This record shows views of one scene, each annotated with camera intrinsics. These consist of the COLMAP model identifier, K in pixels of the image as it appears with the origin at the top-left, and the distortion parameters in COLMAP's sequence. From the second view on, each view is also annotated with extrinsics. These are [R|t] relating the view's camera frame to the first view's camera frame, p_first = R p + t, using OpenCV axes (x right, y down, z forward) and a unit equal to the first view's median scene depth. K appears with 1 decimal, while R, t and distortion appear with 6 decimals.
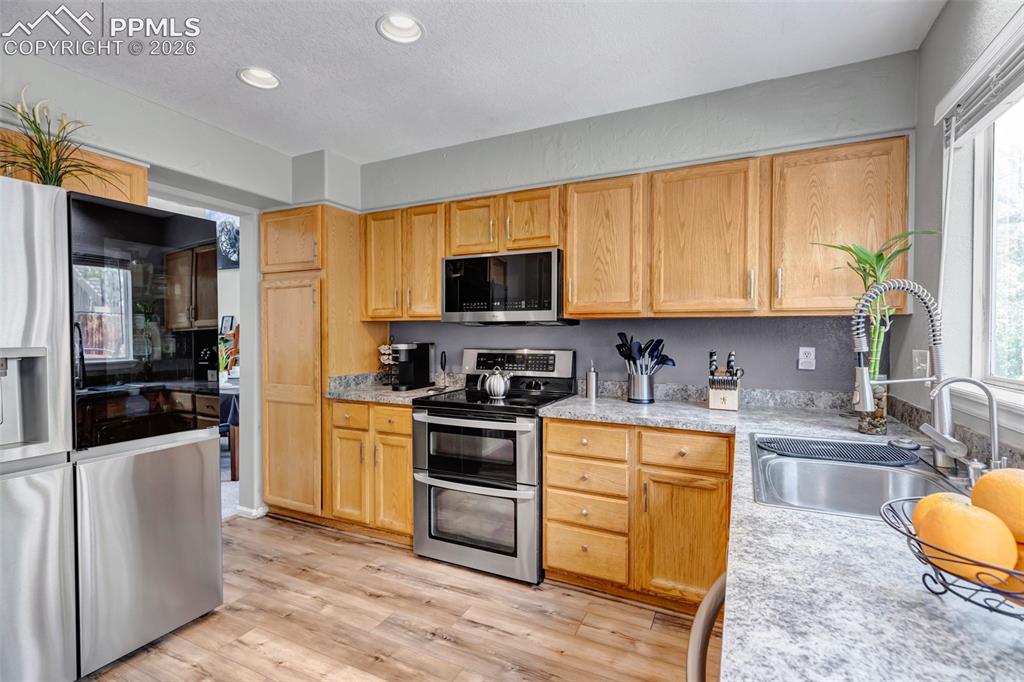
lens RADIAL K [[467.2, 0, 512.9], [0, 467.2, 340.0], [0, 0, 1]] dist [0.000977, -0.001673]
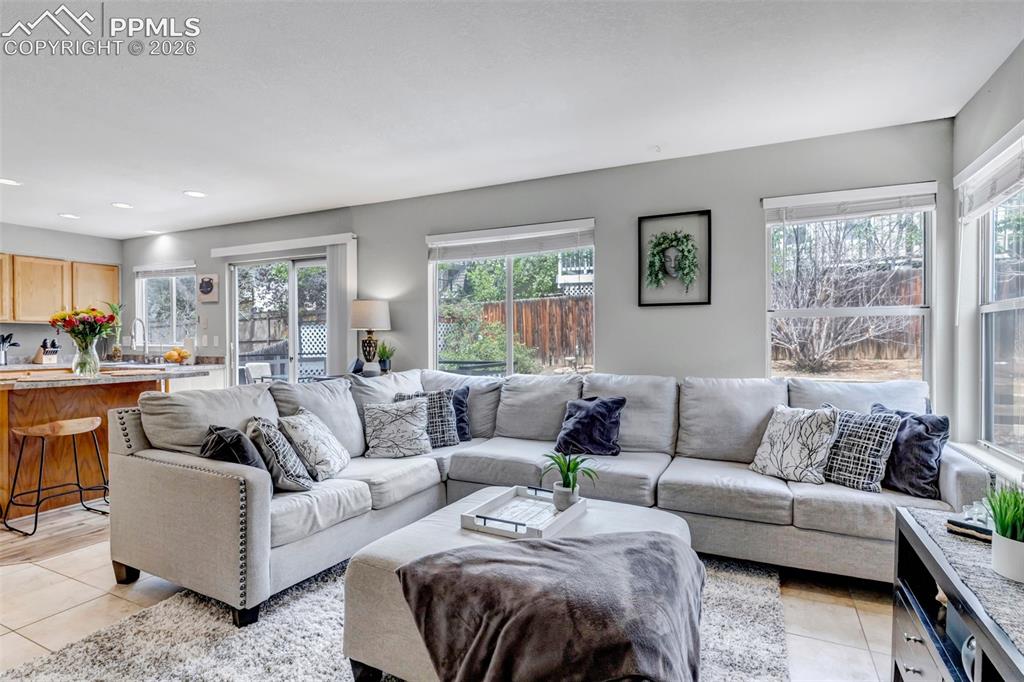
lens RADIAL K [[534.4, 0, 505.6], [0, 534.4, 339.4], [0, 0, 1]] dist [-0.004414, -0.000607]
pose [[0.009248, -0.006179, 0.999938, -2.187623], [0.014871, 0.999871, 0.006041, 0.046202], [-0.999847, 0.014814, 0.009339, -1.304542]]
